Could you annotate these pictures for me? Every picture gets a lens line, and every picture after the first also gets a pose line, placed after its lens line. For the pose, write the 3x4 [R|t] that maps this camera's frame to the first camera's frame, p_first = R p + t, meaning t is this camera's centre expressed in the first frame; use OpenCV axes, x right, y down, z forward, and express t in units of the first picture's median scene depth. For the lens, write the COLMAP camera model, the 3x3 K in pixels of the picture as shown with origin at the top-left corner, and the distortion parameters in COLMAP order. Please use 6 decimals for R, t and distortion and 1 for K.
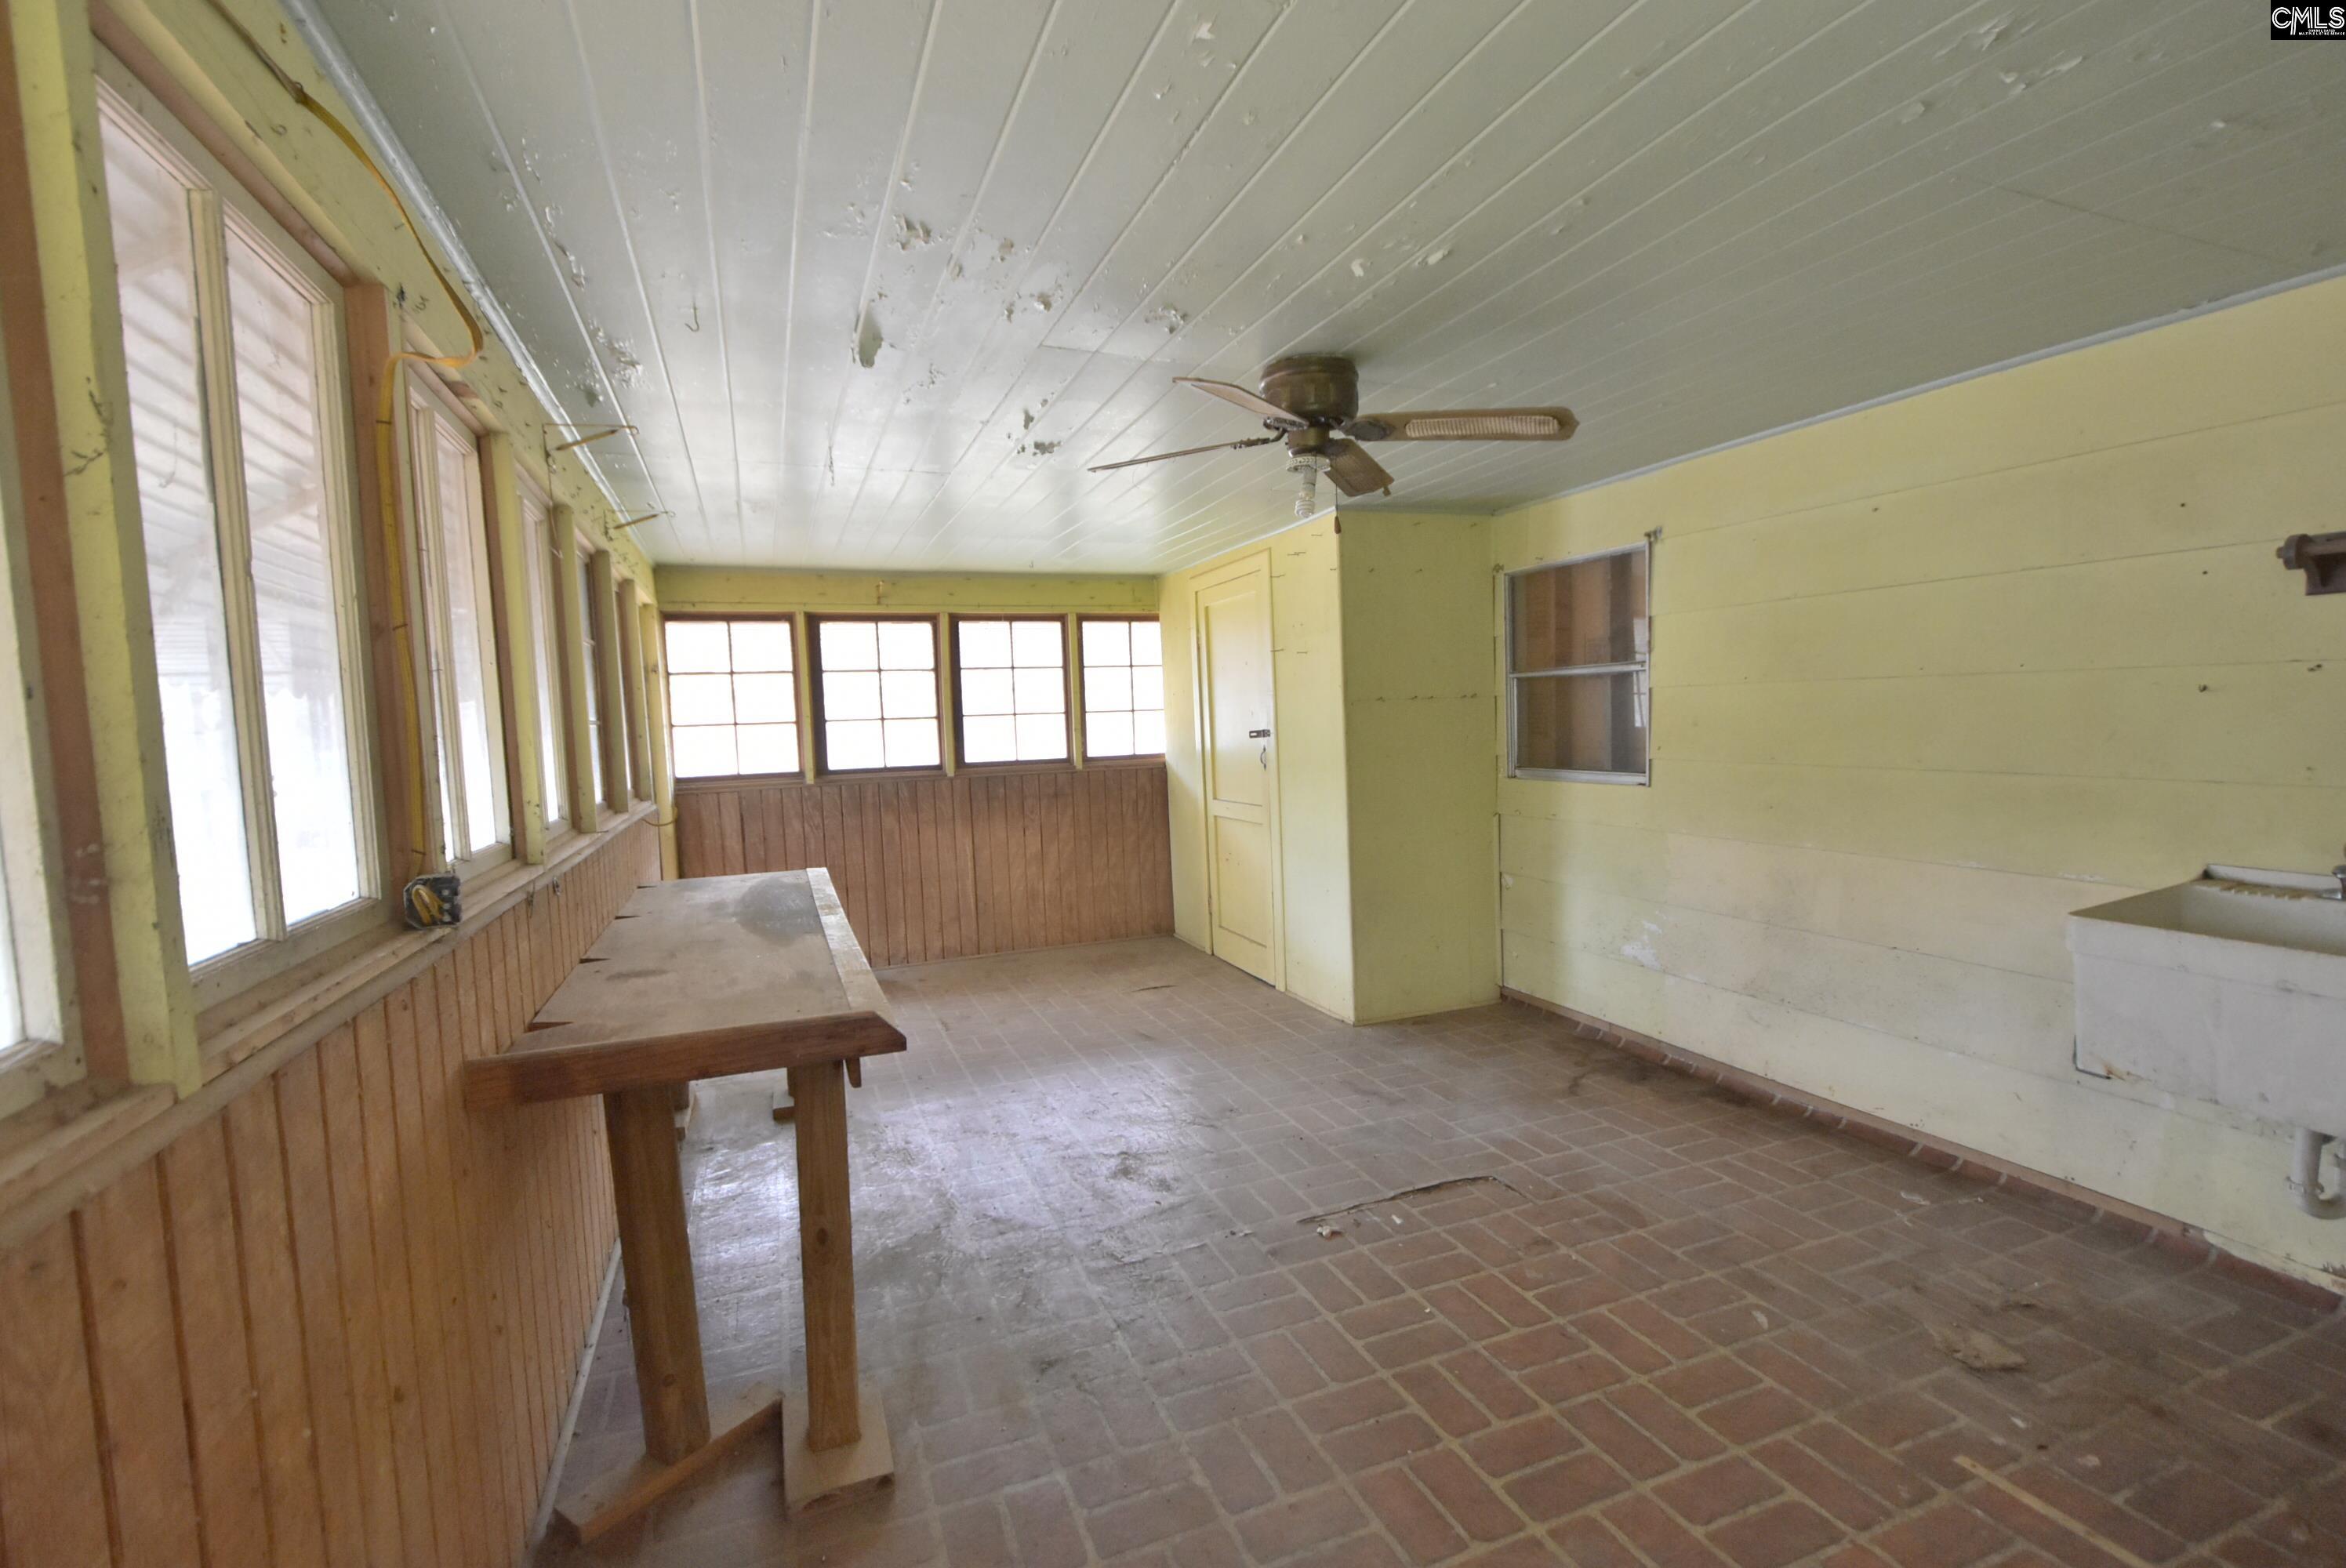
lens RADIAL K [[1039.9, 0, 1166.8], [0, 1039.9, 785.1], [0, 0, 1]] dist [0.000636, -0.004748]
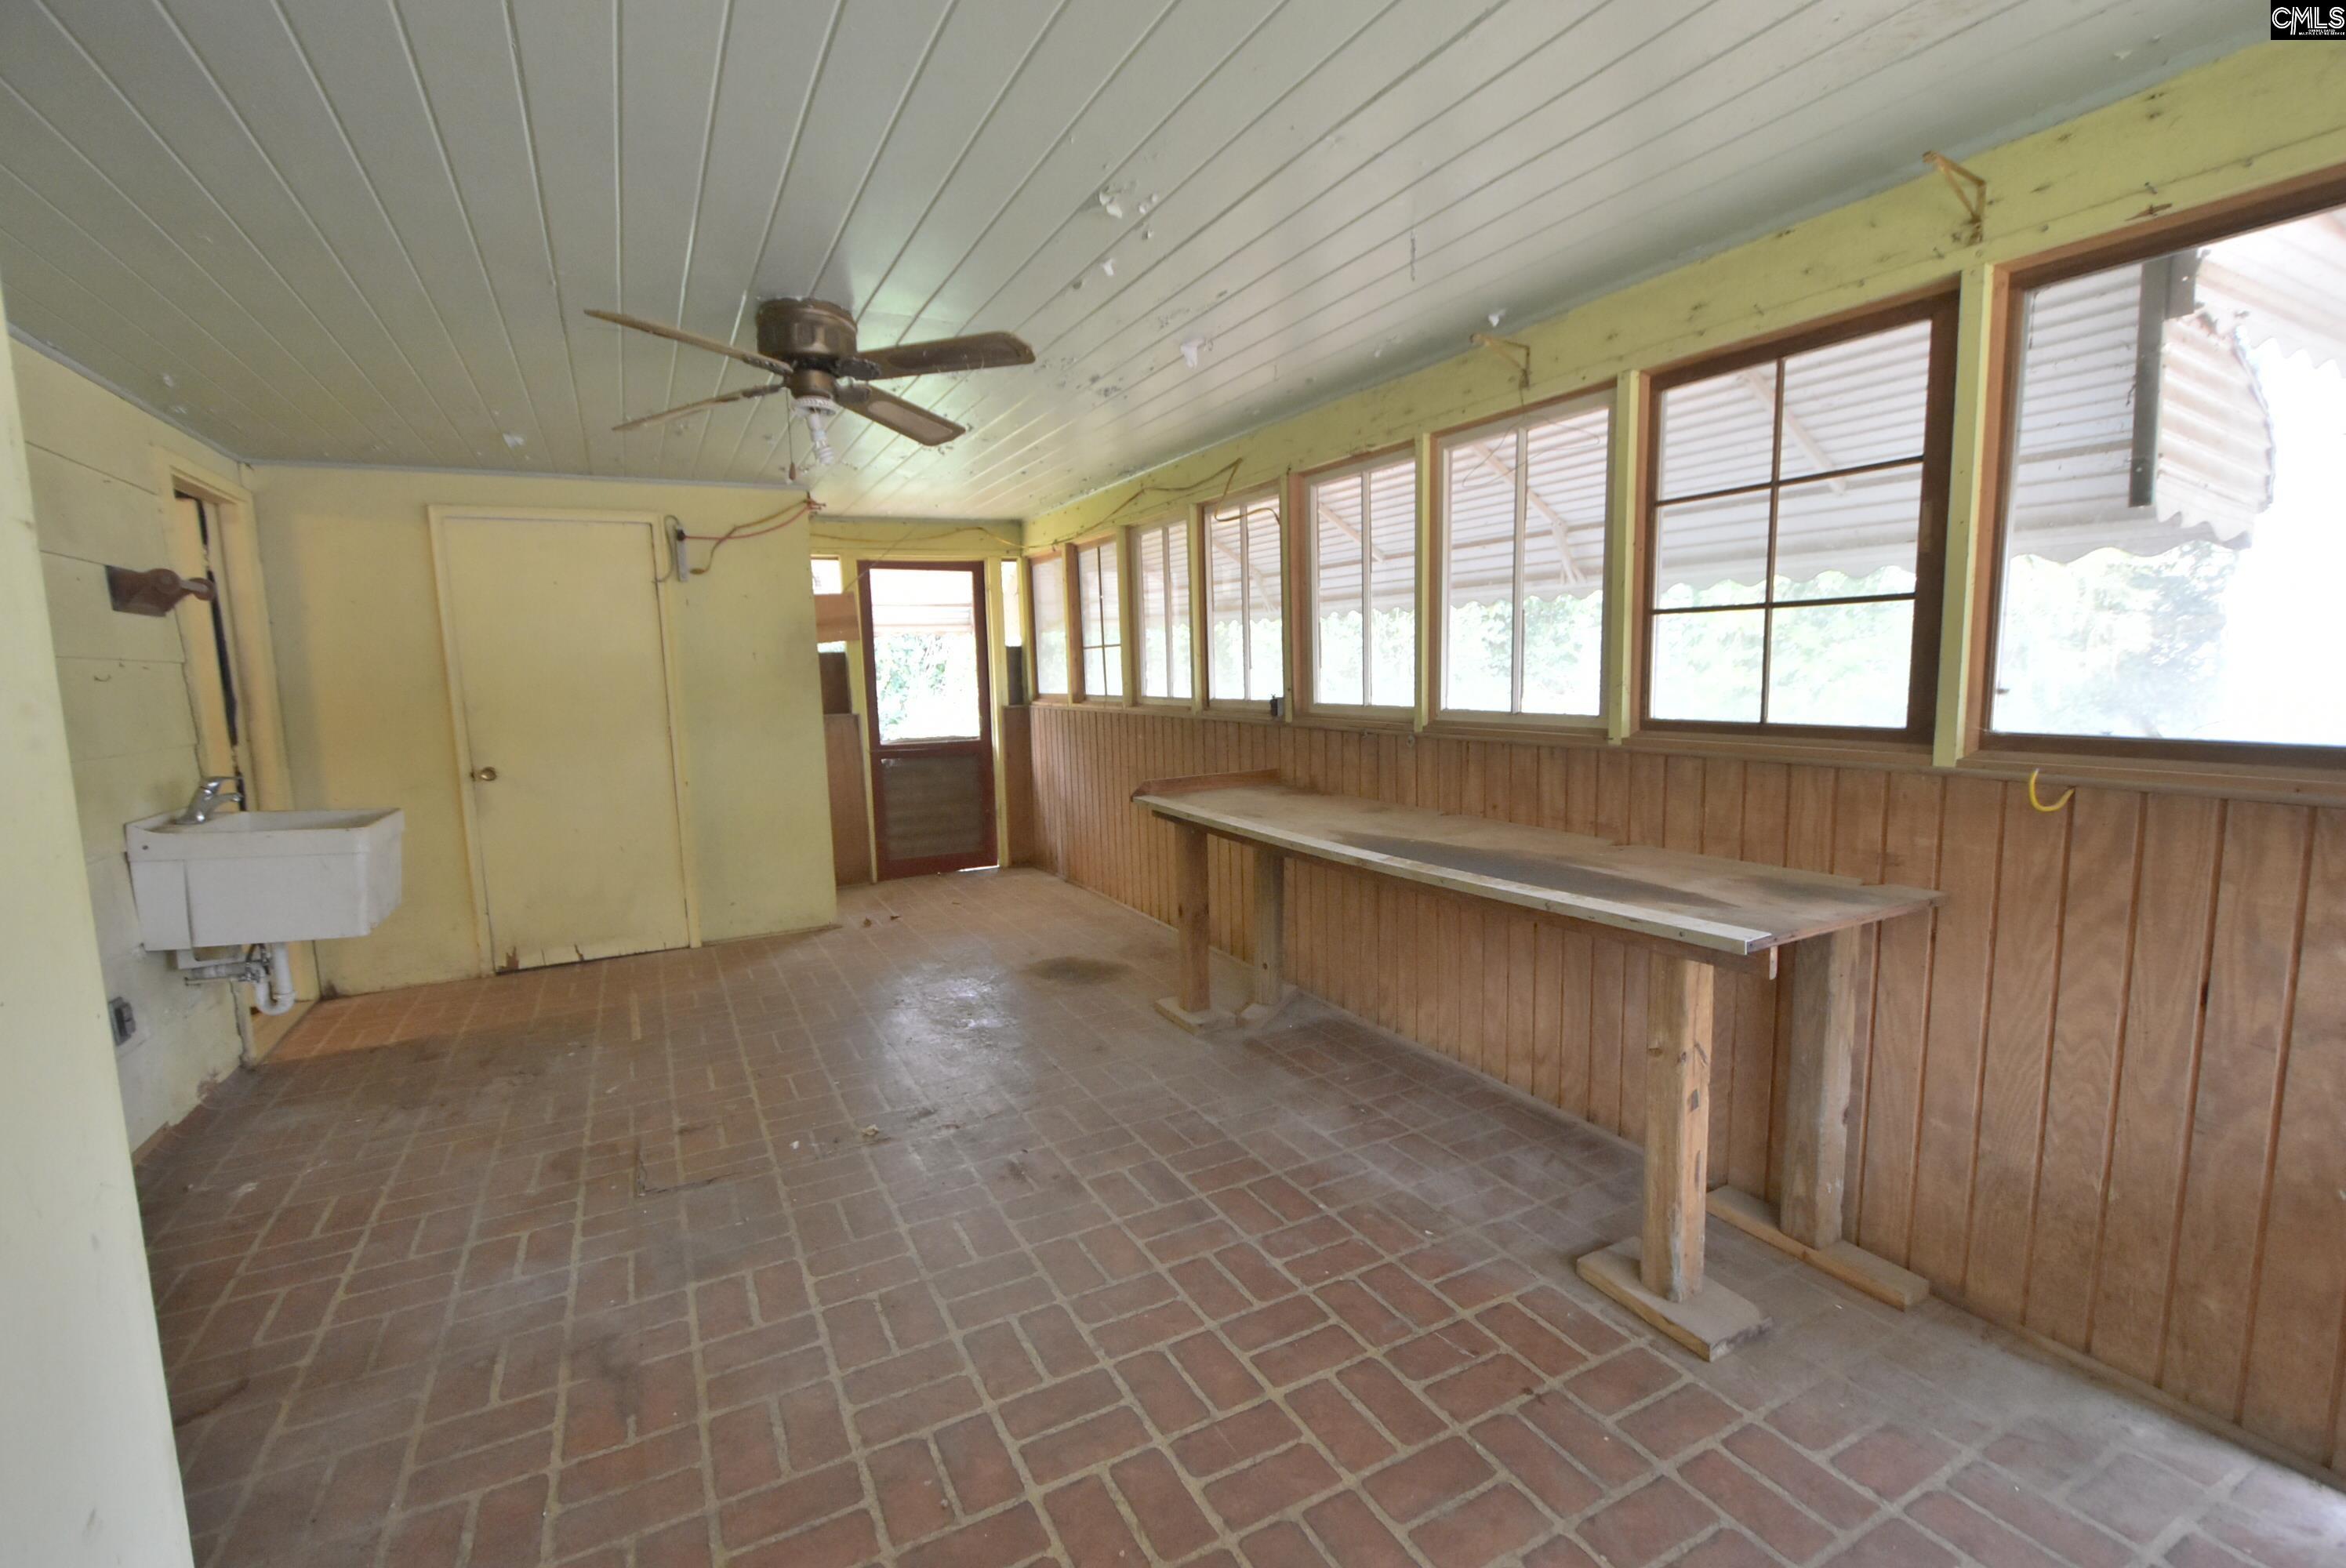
lens RADIAL K [[1039.9, 0, 1175.5], [0, 1039.9, 786.3], [0, 0, 1]] dist [0.000636, -0.004748]
pose [[-0.992462, 0.078990, -0.093704, -0.074736], [0.059048, 0.978182, 0.199184, -0.102054], [0.107393, 0.192149, -0.975472, 1.773987]]
